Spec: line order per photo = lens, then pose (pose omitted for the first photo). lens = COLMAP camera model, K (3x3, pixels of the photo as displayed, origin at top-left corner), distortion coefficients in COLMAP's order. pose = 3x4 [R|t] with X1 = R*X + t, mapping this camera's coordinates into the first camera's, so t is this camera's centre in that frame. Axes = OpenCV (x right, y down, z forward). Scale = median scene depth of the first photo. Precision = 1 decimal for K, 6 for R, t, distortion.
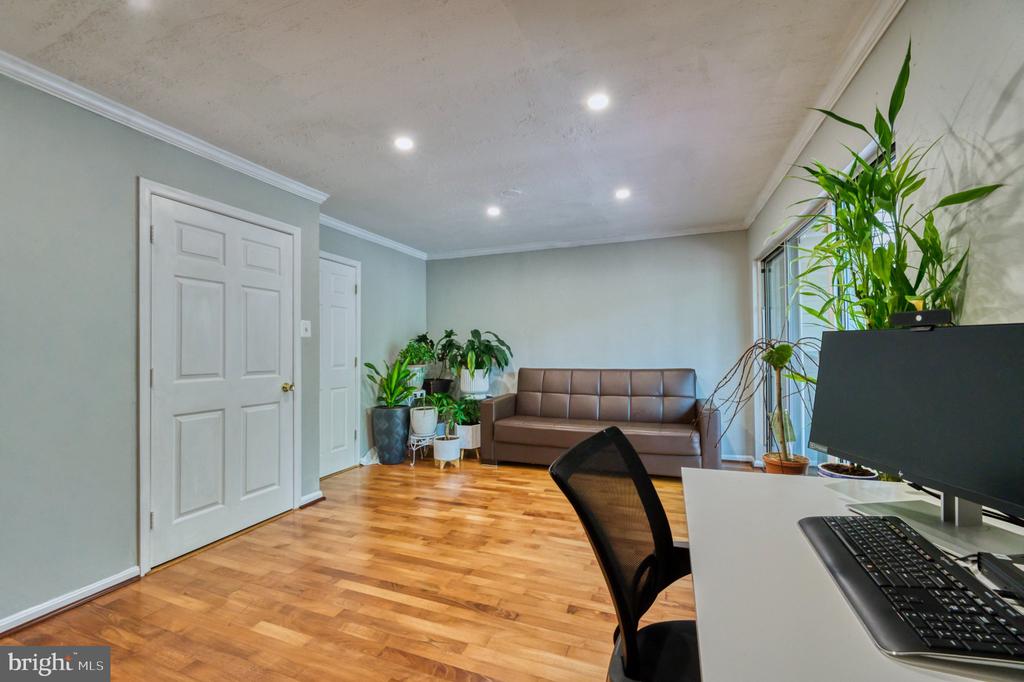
lens RADIAL K [[448.1, 0, 492.1], [0, 448.1, 338.2], [0, 0, 1]] dist [-0.001496, -0.000188]
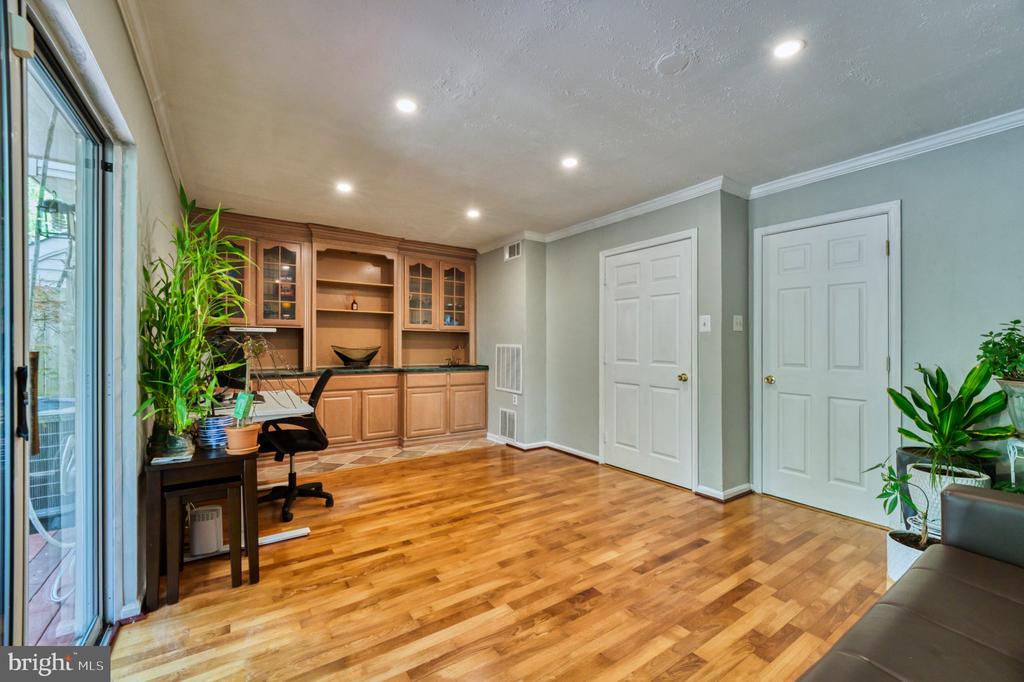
lens RADIAL K [[413.3, 0, 512.0], [0, 413.3, 341.0], [0, 0, 1]] dist [-0.015071, 0.000136]
pose [[-0.562345, -0.011266, -0.826826, 0.706090], [0.017568, 0.999519, -0.025567, 0.043878], [0.826716, -0.028903, -0.561877, 1.372684]]
